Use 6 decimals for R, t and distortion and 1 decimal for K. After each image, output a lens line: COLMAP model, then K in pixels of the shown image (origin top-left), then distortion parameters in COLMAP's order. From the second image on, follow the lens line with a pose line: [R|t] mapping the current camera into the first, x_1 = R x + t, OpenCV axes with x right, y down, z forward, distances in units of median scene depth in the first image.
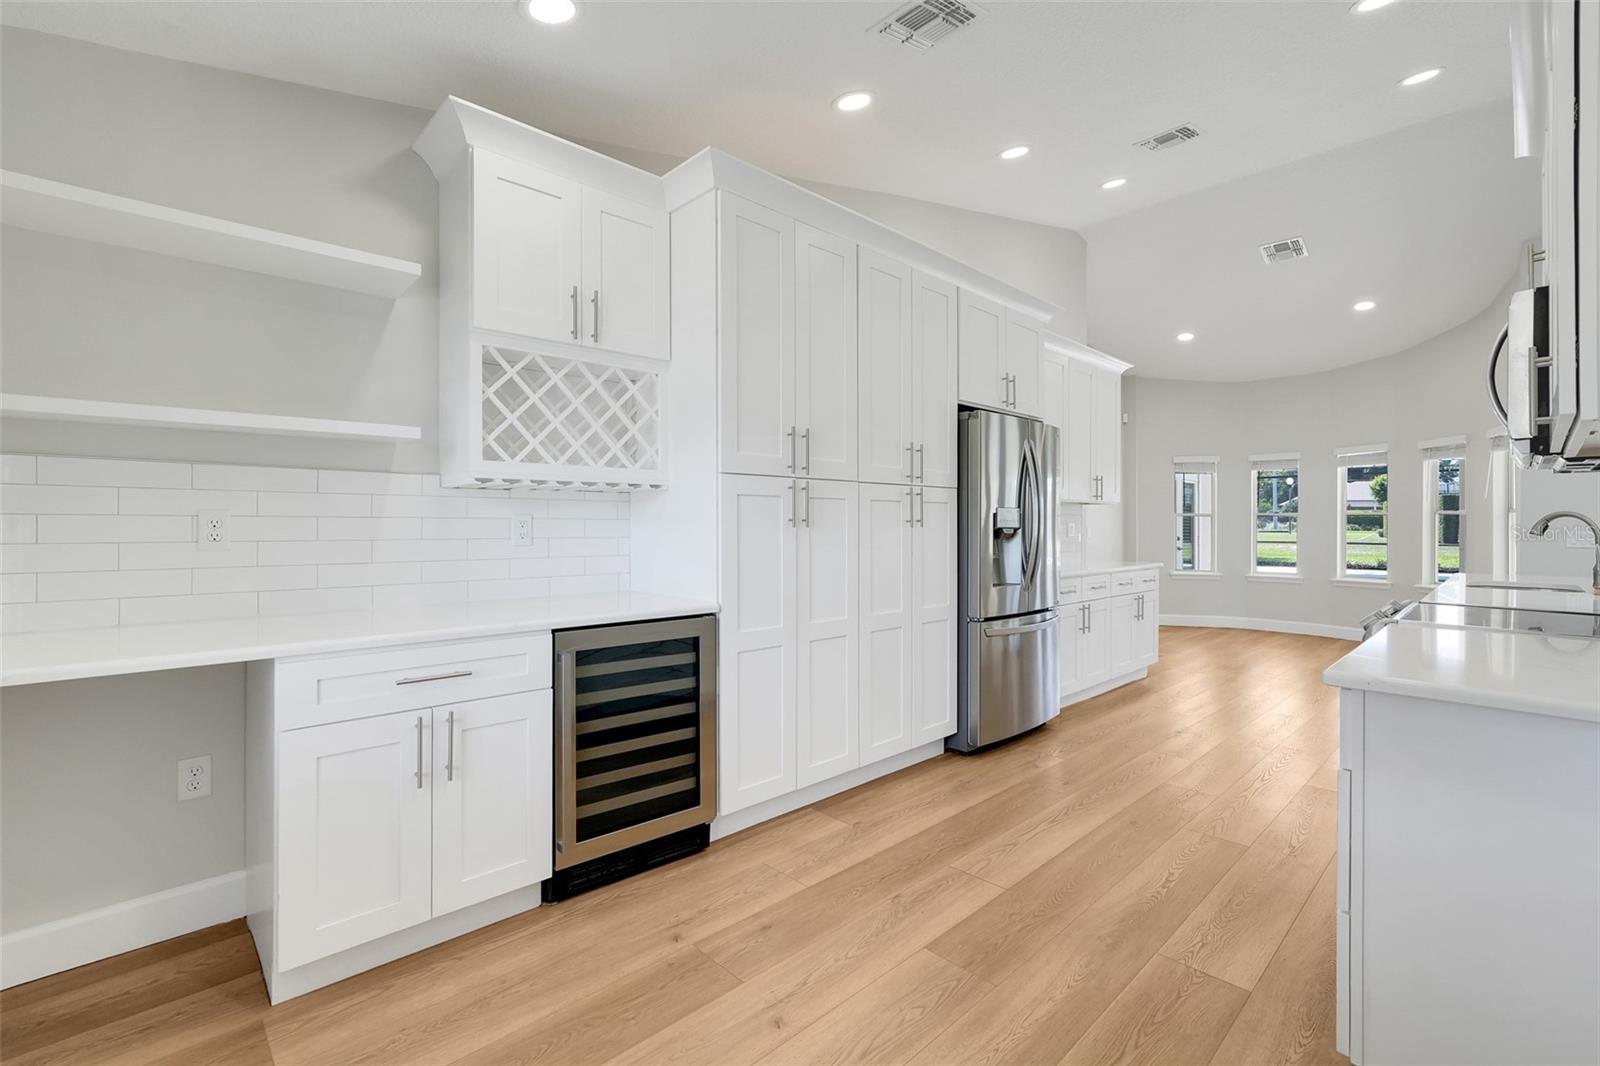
lens RADIAL K [[710.8, 0, 792.6], [0, 710.8, 519.3], [0, 0, 1]] dist [-0.001691, 0.003657]
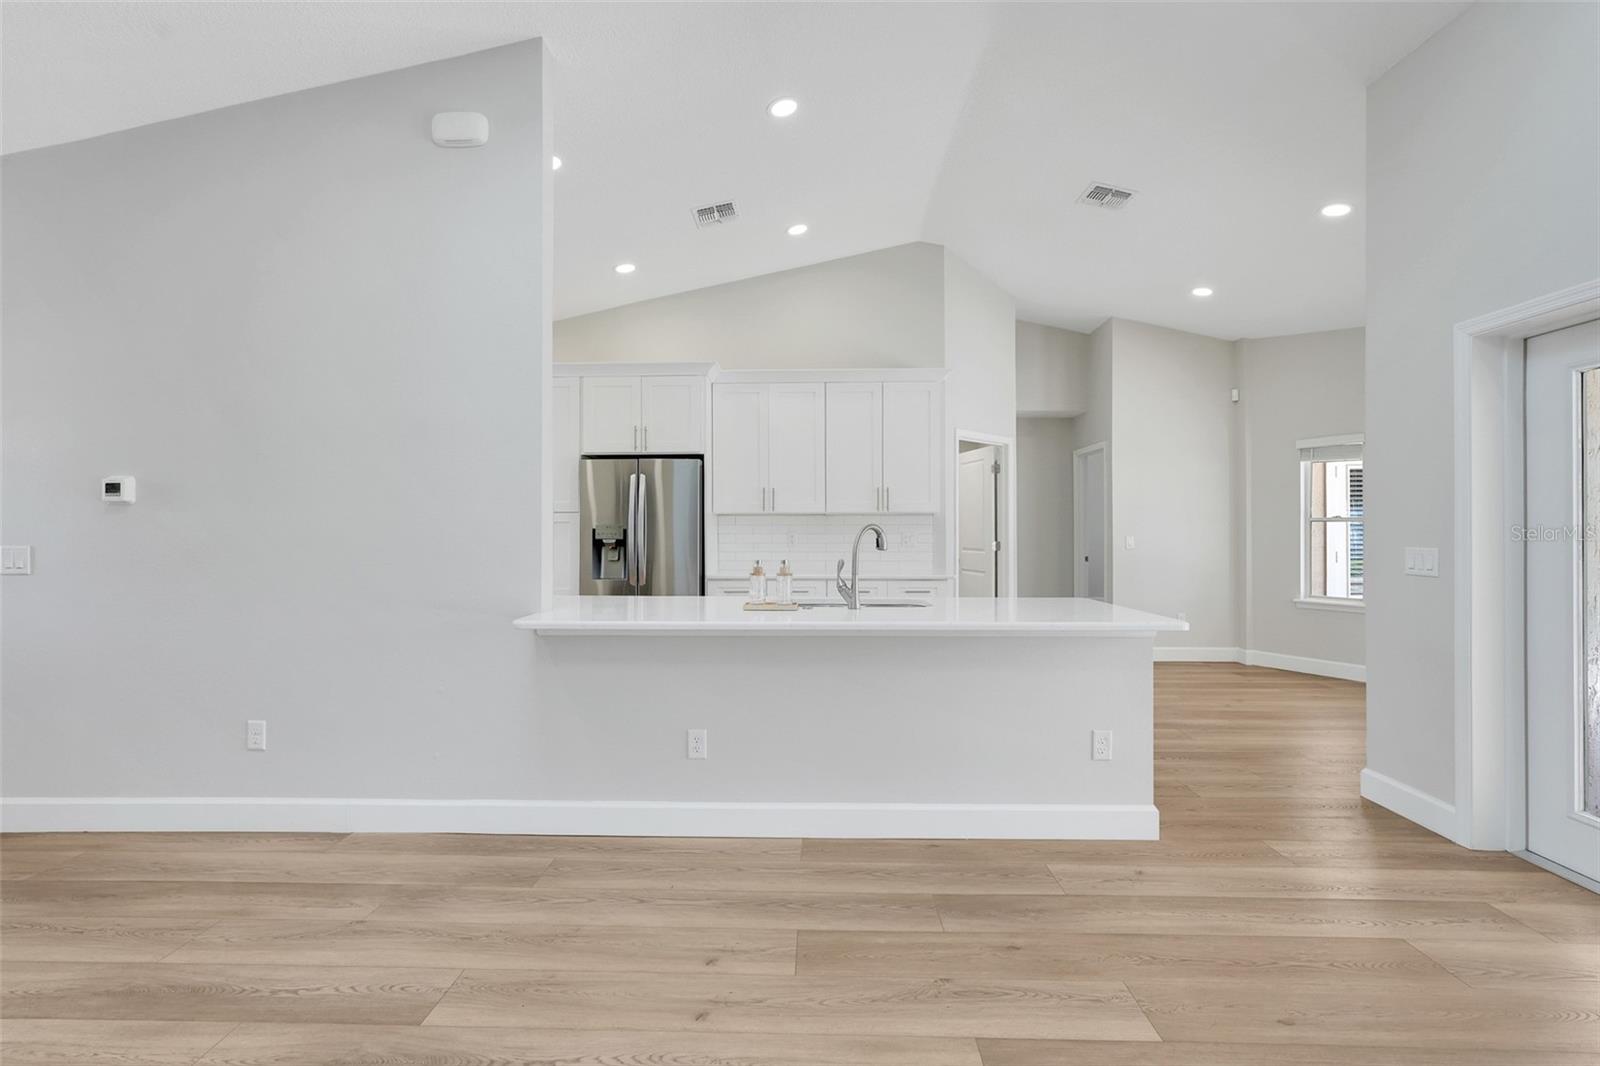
lens RADIAL K [[710.8, 0, 791.2], [0, 710.8, 518.8], [0, 0, 1]] dist [-0.001691, 0.003657]
pose [[0.695709, -0.021020, -0.718016, 2.429264], [0.007446, 0.999729, -0.022052, 0.007002], [0.718285, 0.009995, 0.695677, 0.457023]]
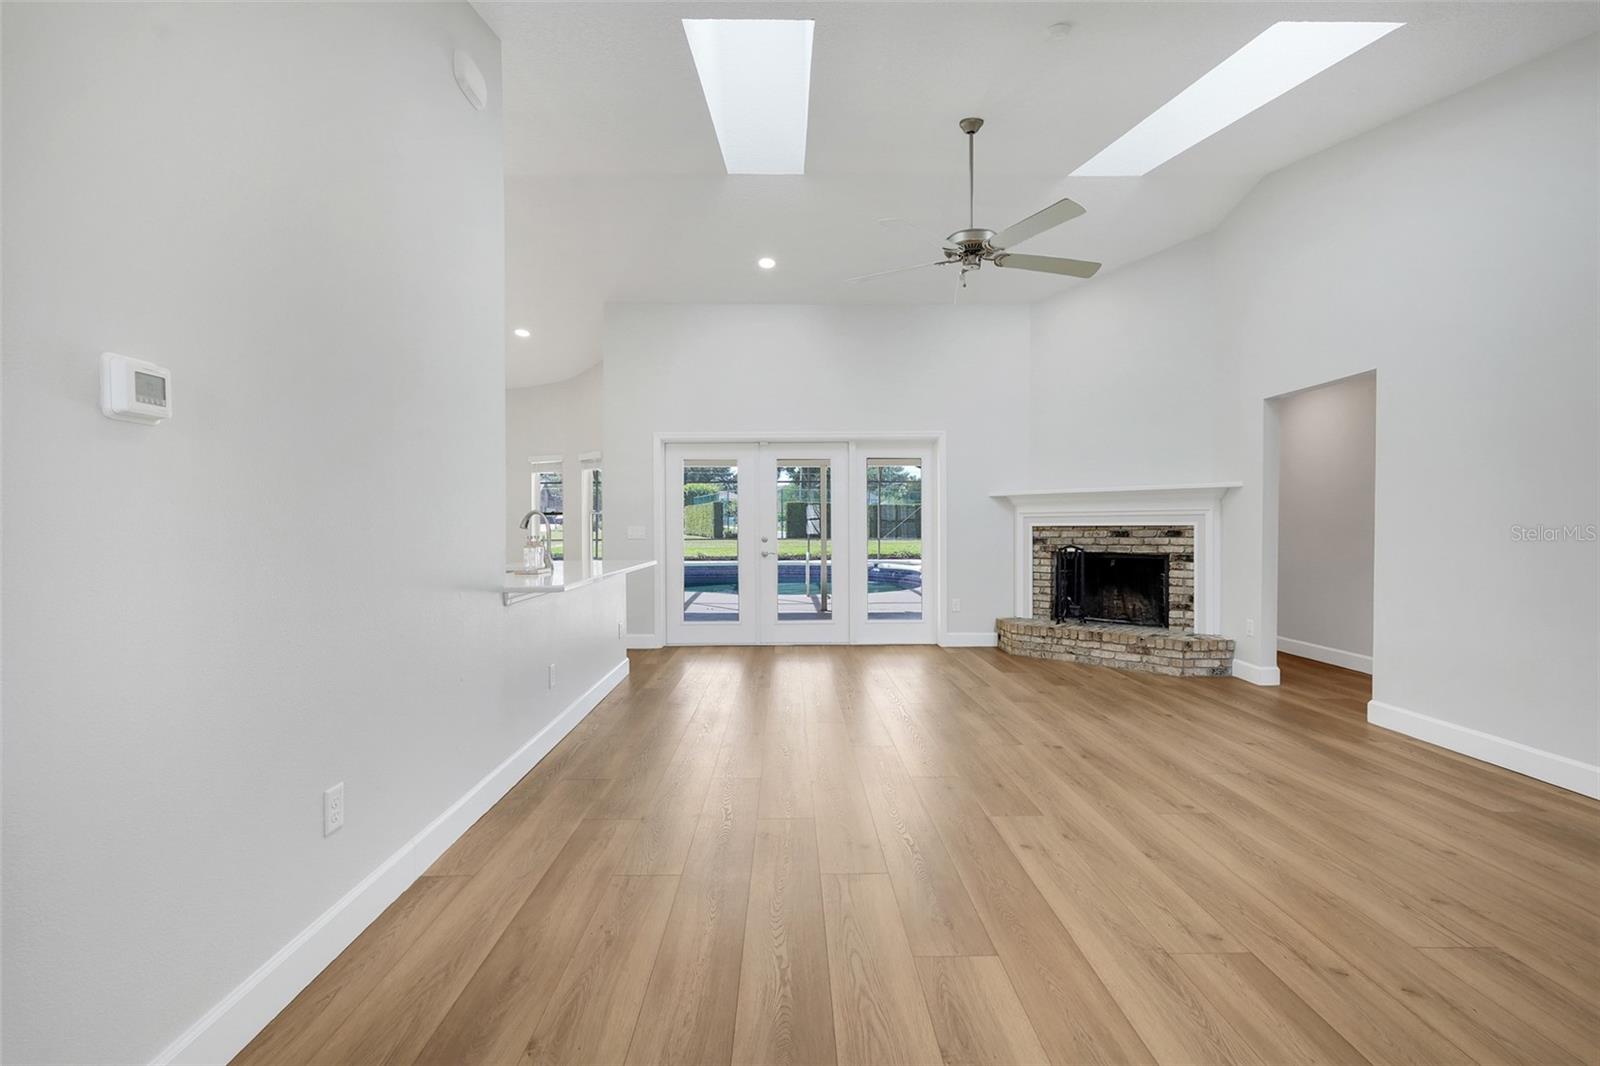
lens RADIAL K [[710.8, 0, 798.7], [0, 710.8, 531.6], [0, 0, 1]] dist [-0.001691, 0.003657]
pose [[0.683669, -0.017276, 0.729588, 0.666653], [0.008578, 0.999841, 0.015638, 0.024112], [-0.729742, -0.004433, 0.683708, -0.284000]]
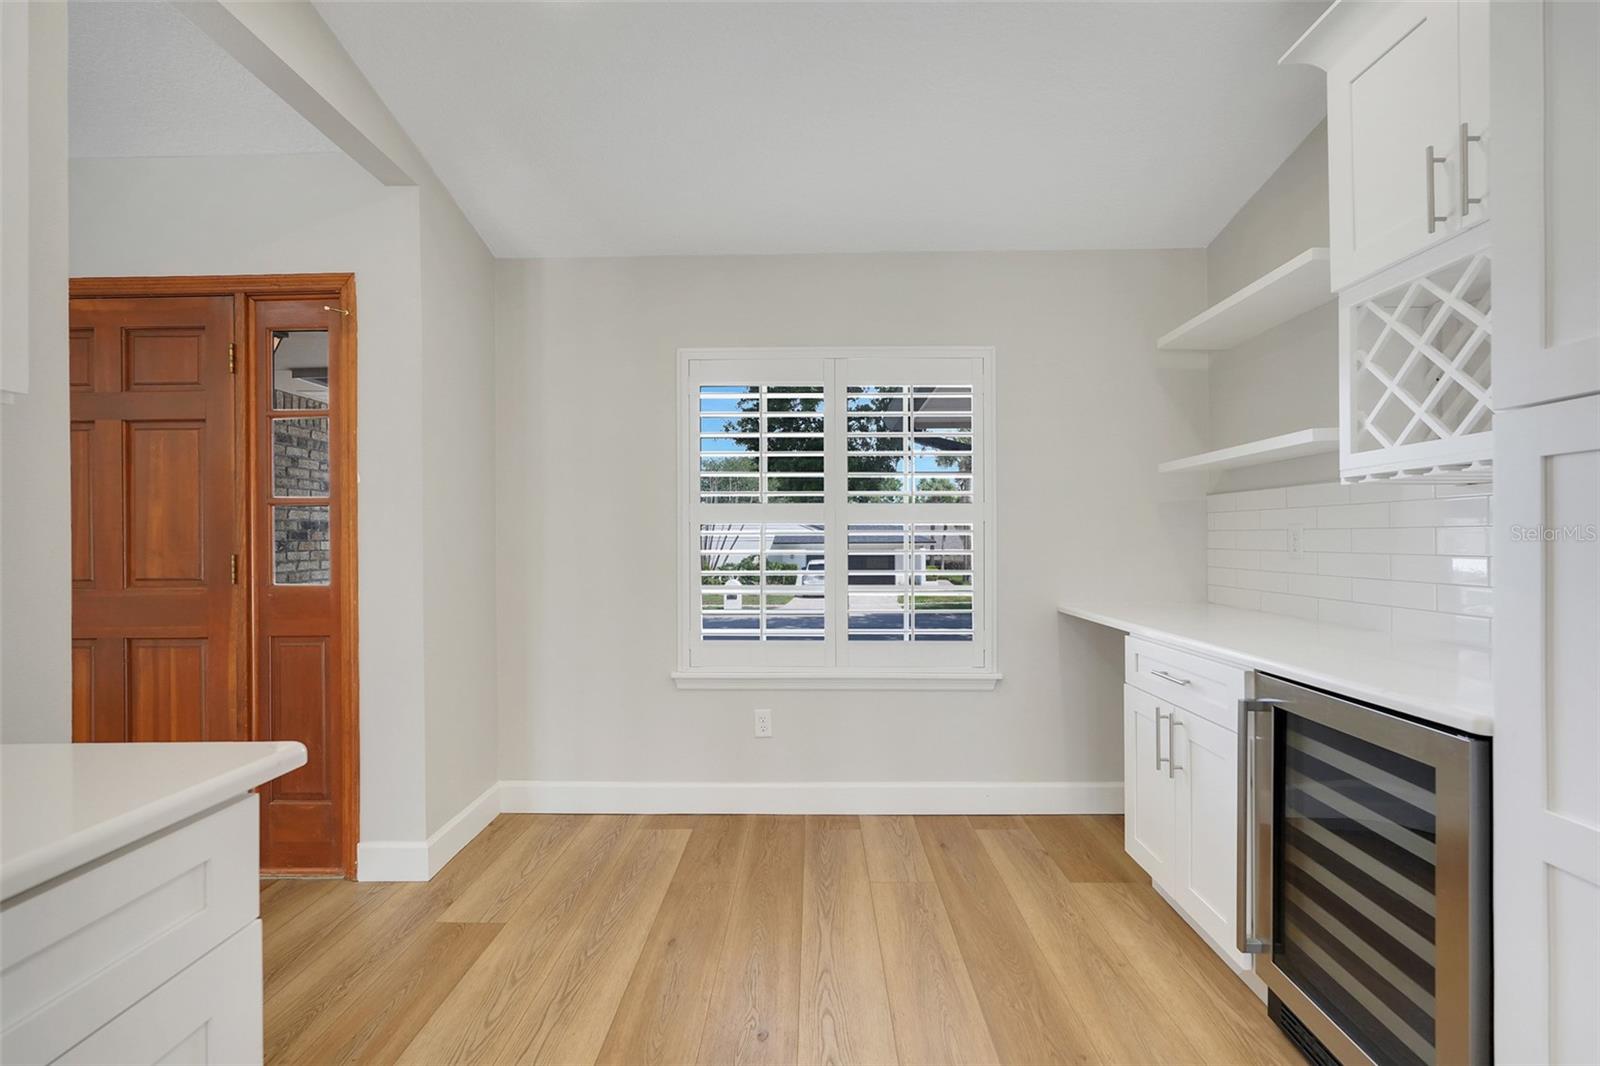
lens RADIAL K [[710.8, 0, 804.6], [0, 710.8, 546.0], [0, 0, 1]] dist [-0.001691, 0.003657]
pose [[-0.679200, 0.014792, -0.733804, 0.523130], [0.006728, 0.999880, 0.013929, 0.003762], [0.733922, 0.004524, -0.679219, 1.042783]]
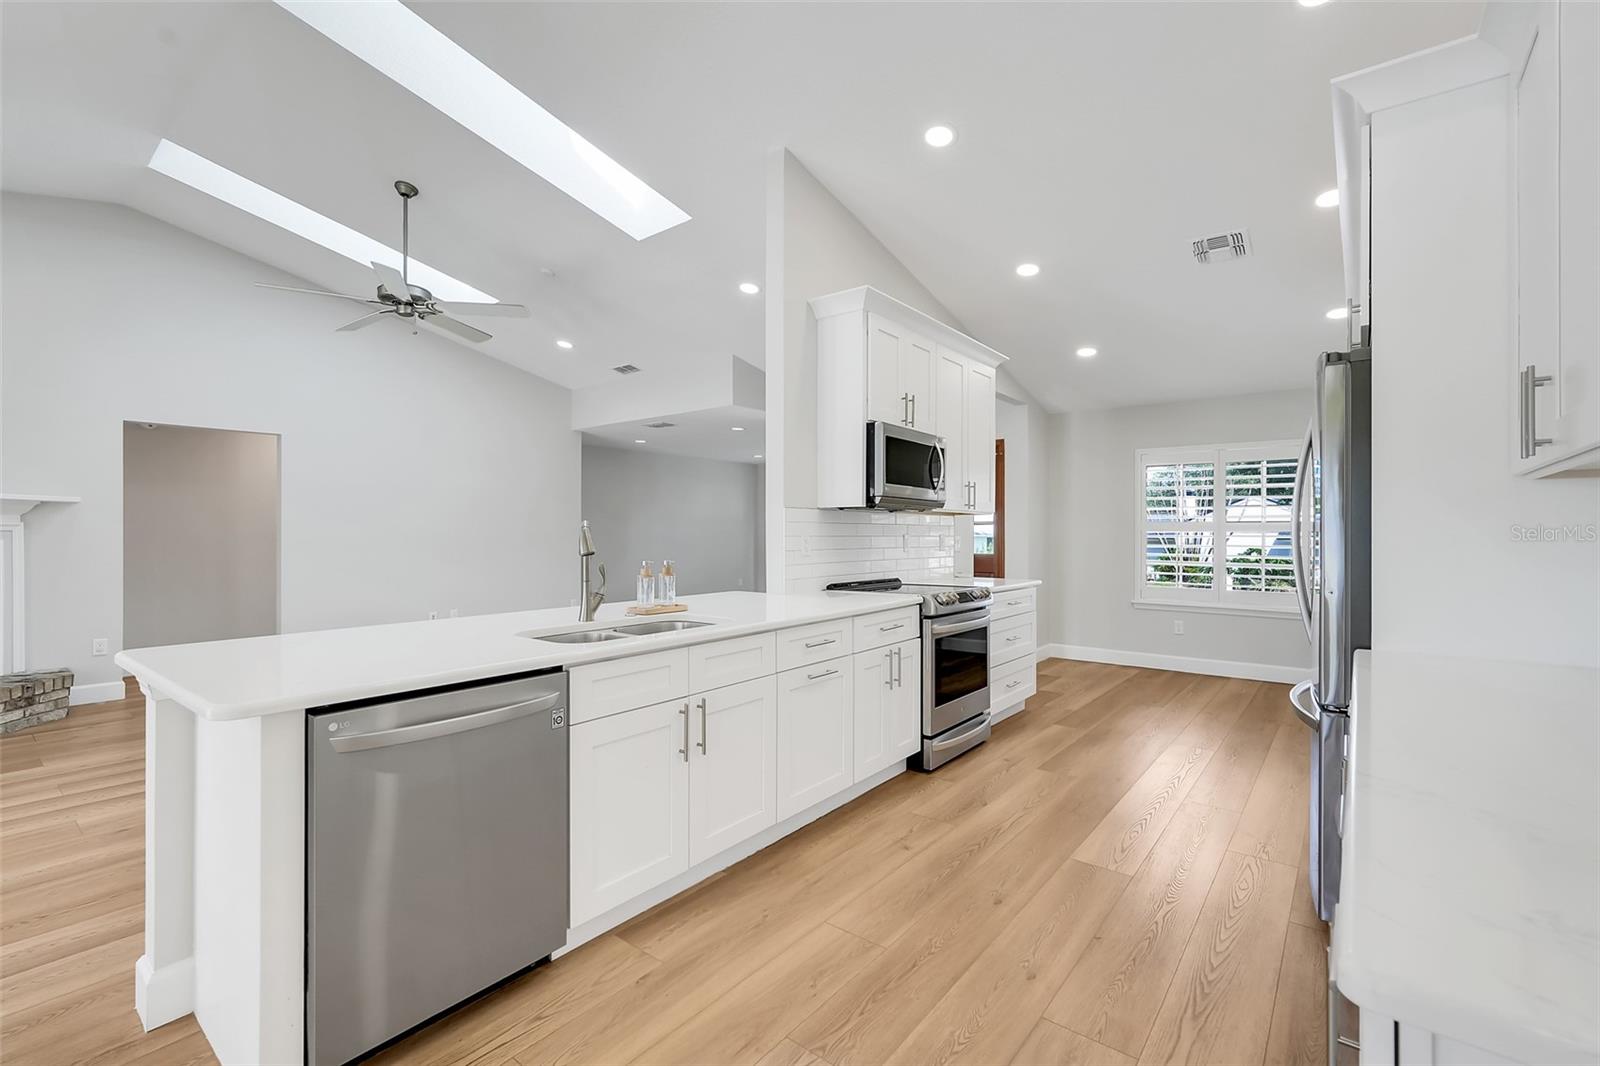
lens RADIAL K [[710.8, 0, 788.9], [0, 710.8, 532.3], [0, 0, 1]] dist [-0.001691, 0.003657]
pose [[-0.993471, -0.008495, -0.113772, 1.383722], [-0.008187, 0.999961, -0.003176, 0.008243], [0.113795, -0.002223, -0.993502, 2.582348]]
